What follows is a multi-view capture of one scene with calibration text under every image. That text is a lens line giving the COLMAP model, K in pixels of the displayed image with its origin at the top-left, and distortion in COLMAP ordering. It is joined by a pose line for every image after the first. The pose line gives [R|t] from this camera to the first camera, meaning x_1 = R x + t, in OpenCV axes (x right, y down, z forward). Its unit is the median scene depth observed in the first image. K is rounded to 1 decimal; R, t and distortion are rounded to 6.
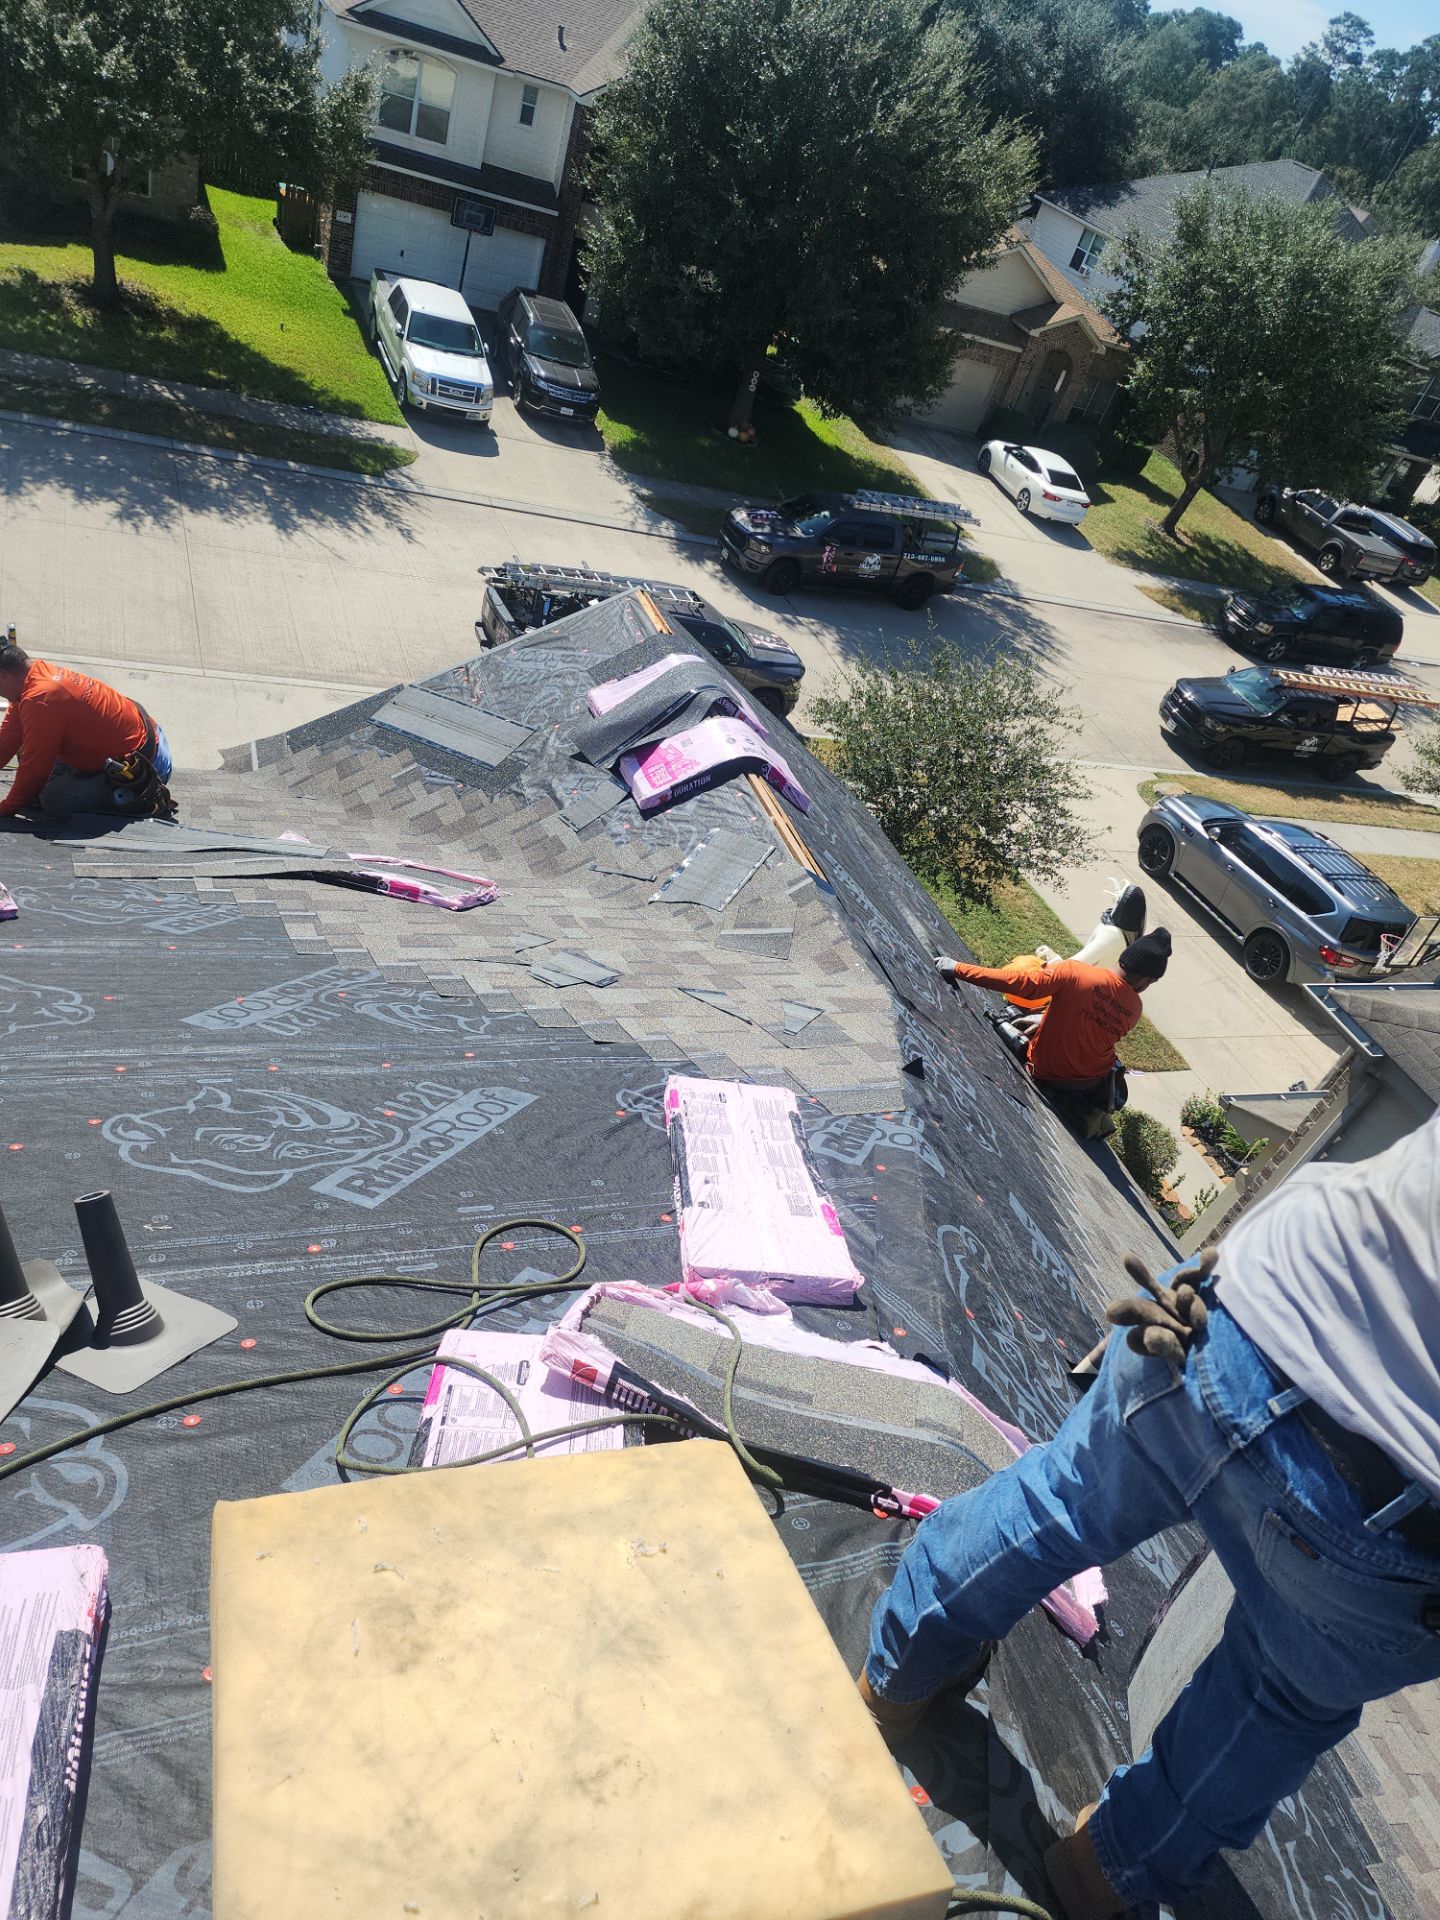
lens RADIAL K [[1323.7, 0, 747.5], [0, 1323.7, 941.5], [0, 0, 1]] dist [0.107943, -0.076367]
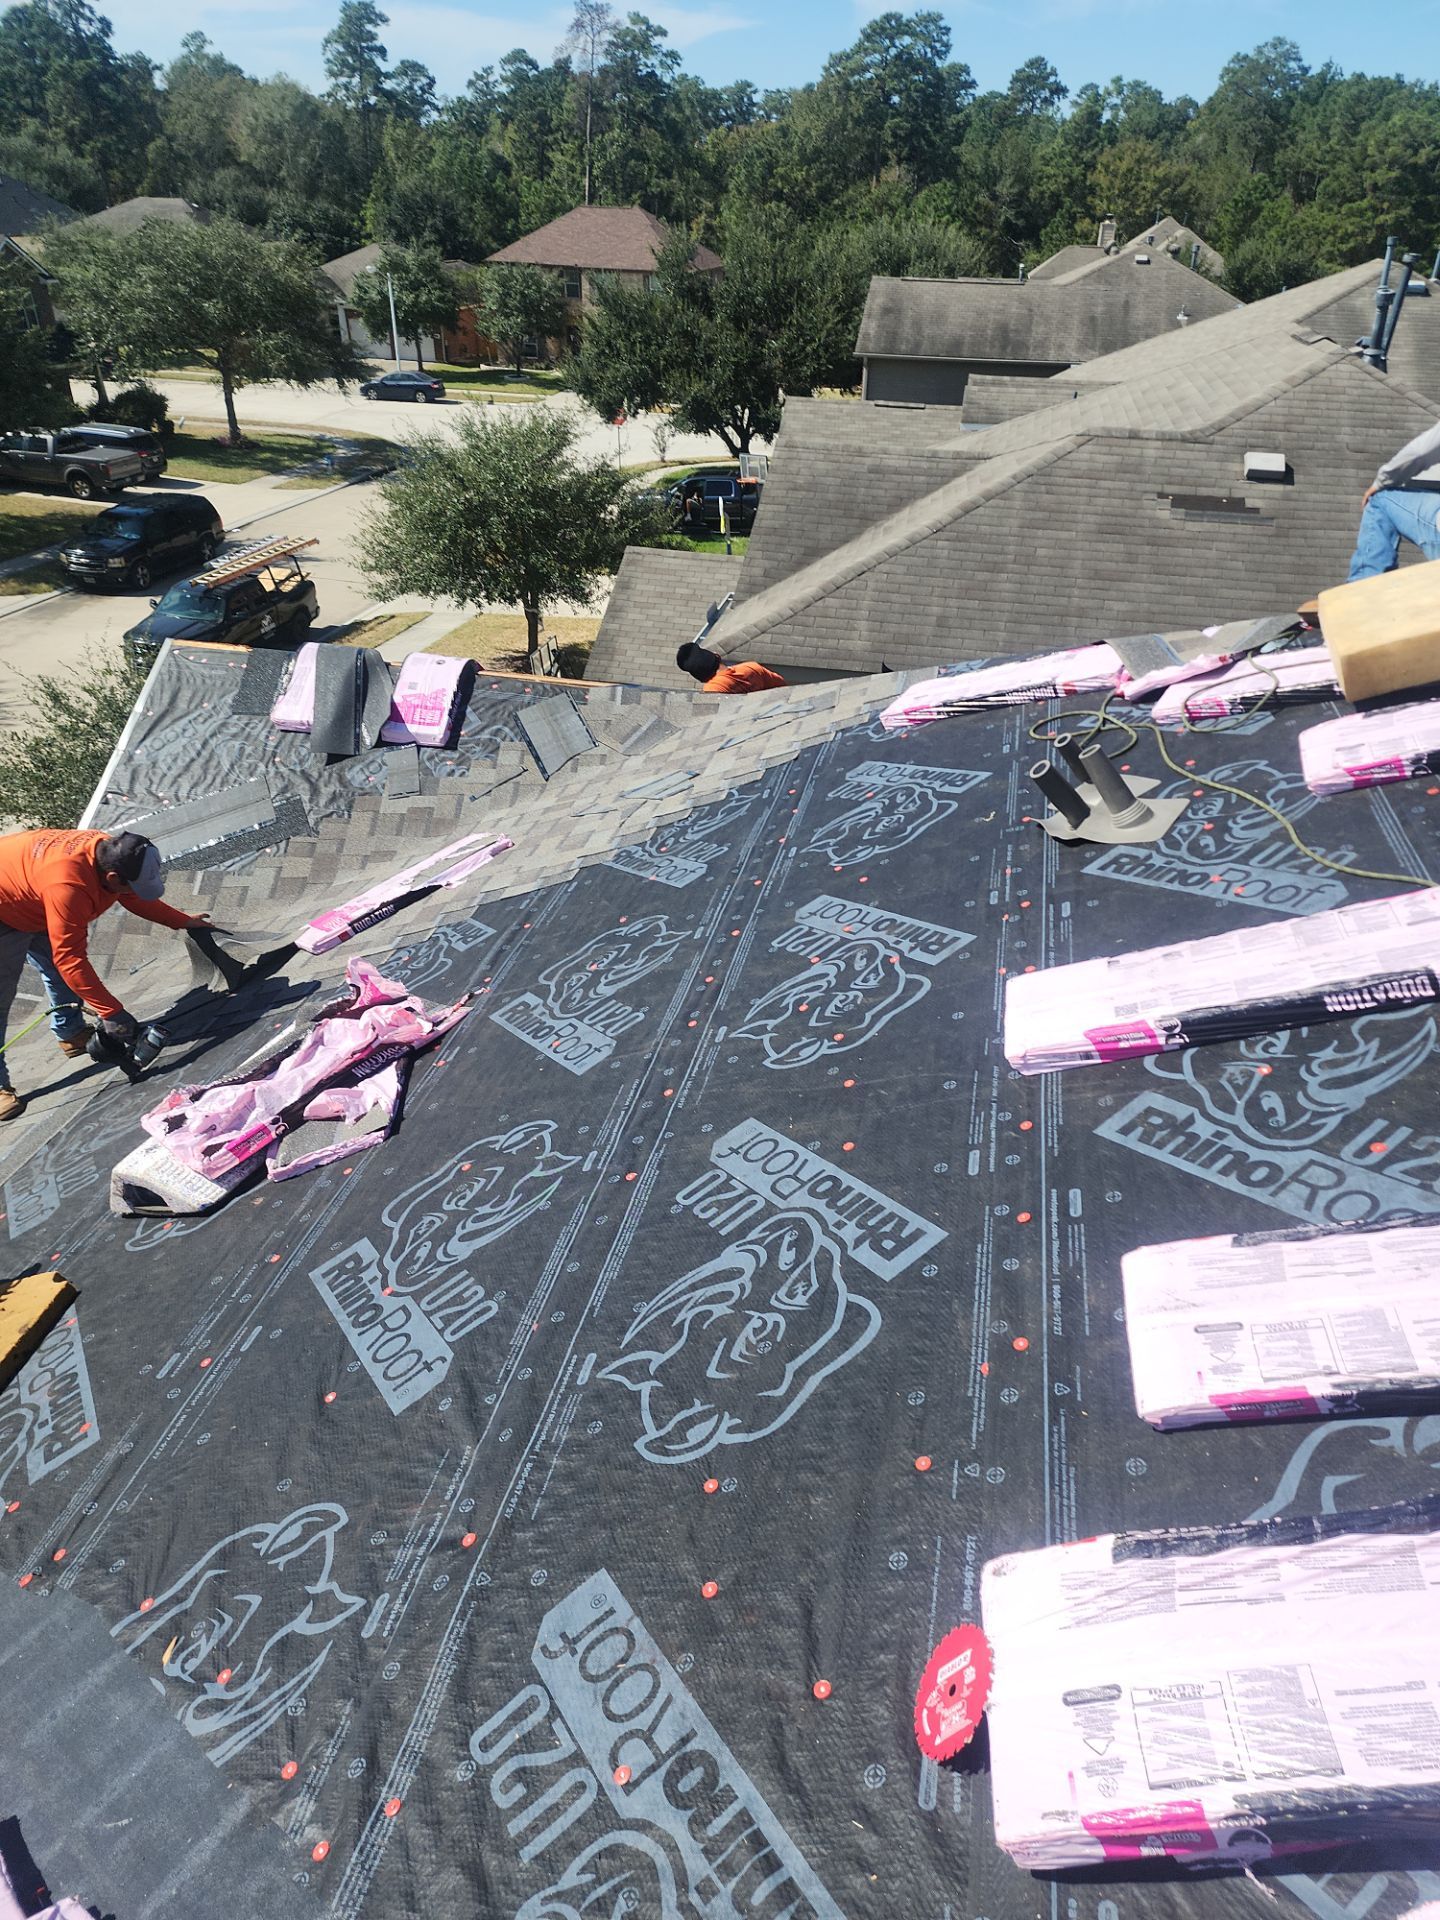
lens RADIAL K [[1323.7, 0, 715.2], [0, 1323.7, 947.5], [0, 0, 1]] dist [0.107943, -0.076367]
pose [[0.547348, -0.643507, 0.535079, -0.153344], [0.612072, 0.743838, 0.268463, -0.030012], [-0.570770, 0.180564, 0.801011, -0.011674]]
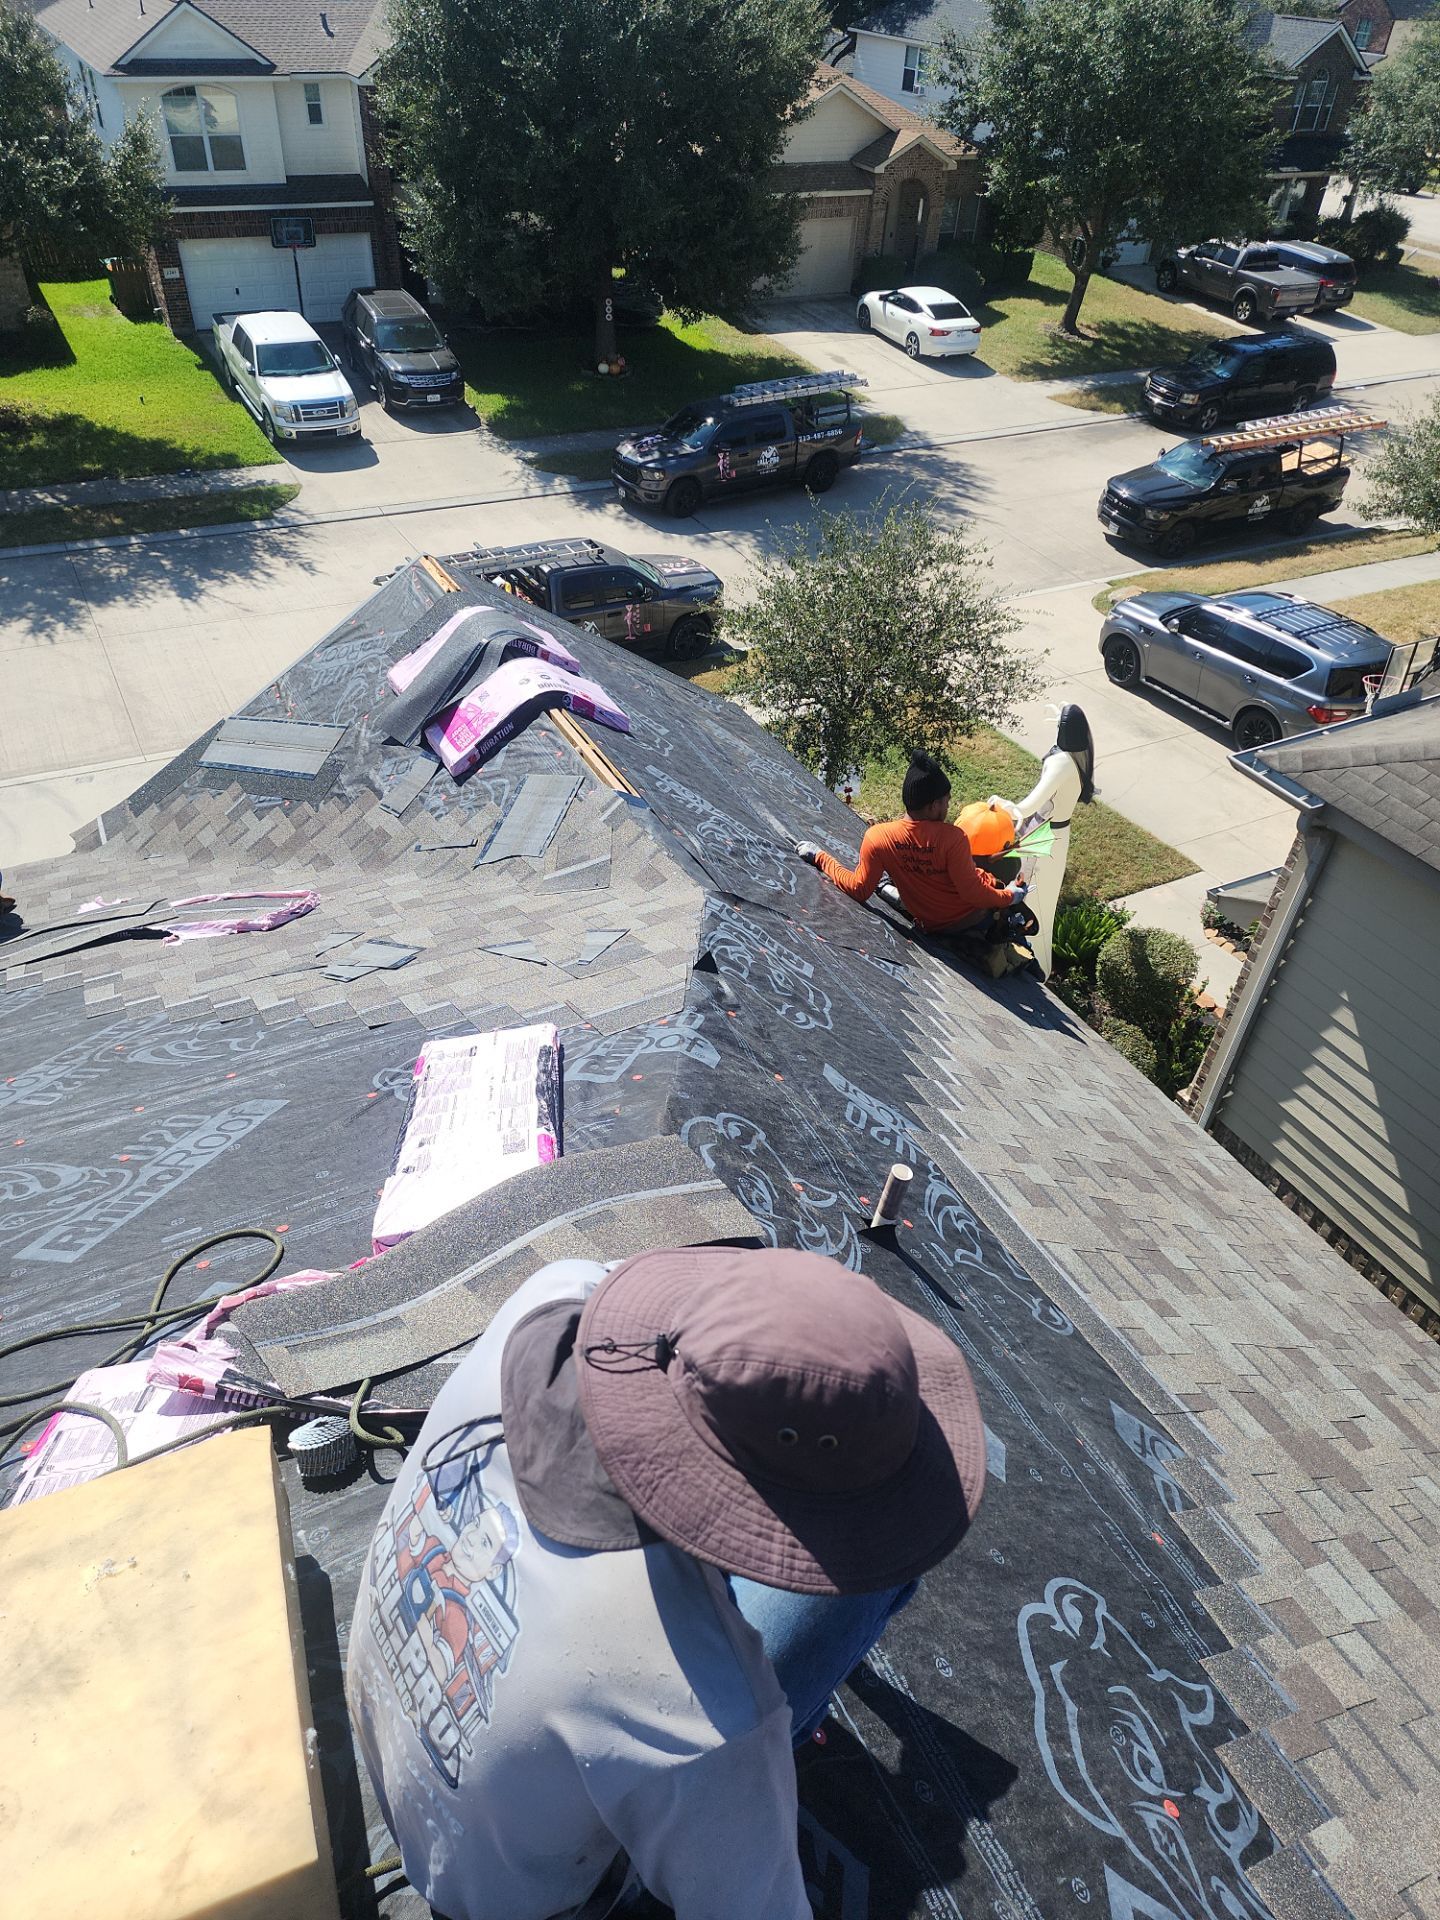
lens RADIAL K [[1323.7, 0, 701.3], [0, 1323.7, 939.4], [0, 0, 1]] dist [0.107943, -0.076367]
pose [[0.960375, -0.269065, -0.072683, 0.029488], [0.272230, 0.961494, 0.037676, 0.006178], [0.059747, -0.055969, 0.996643, 0.006121]]
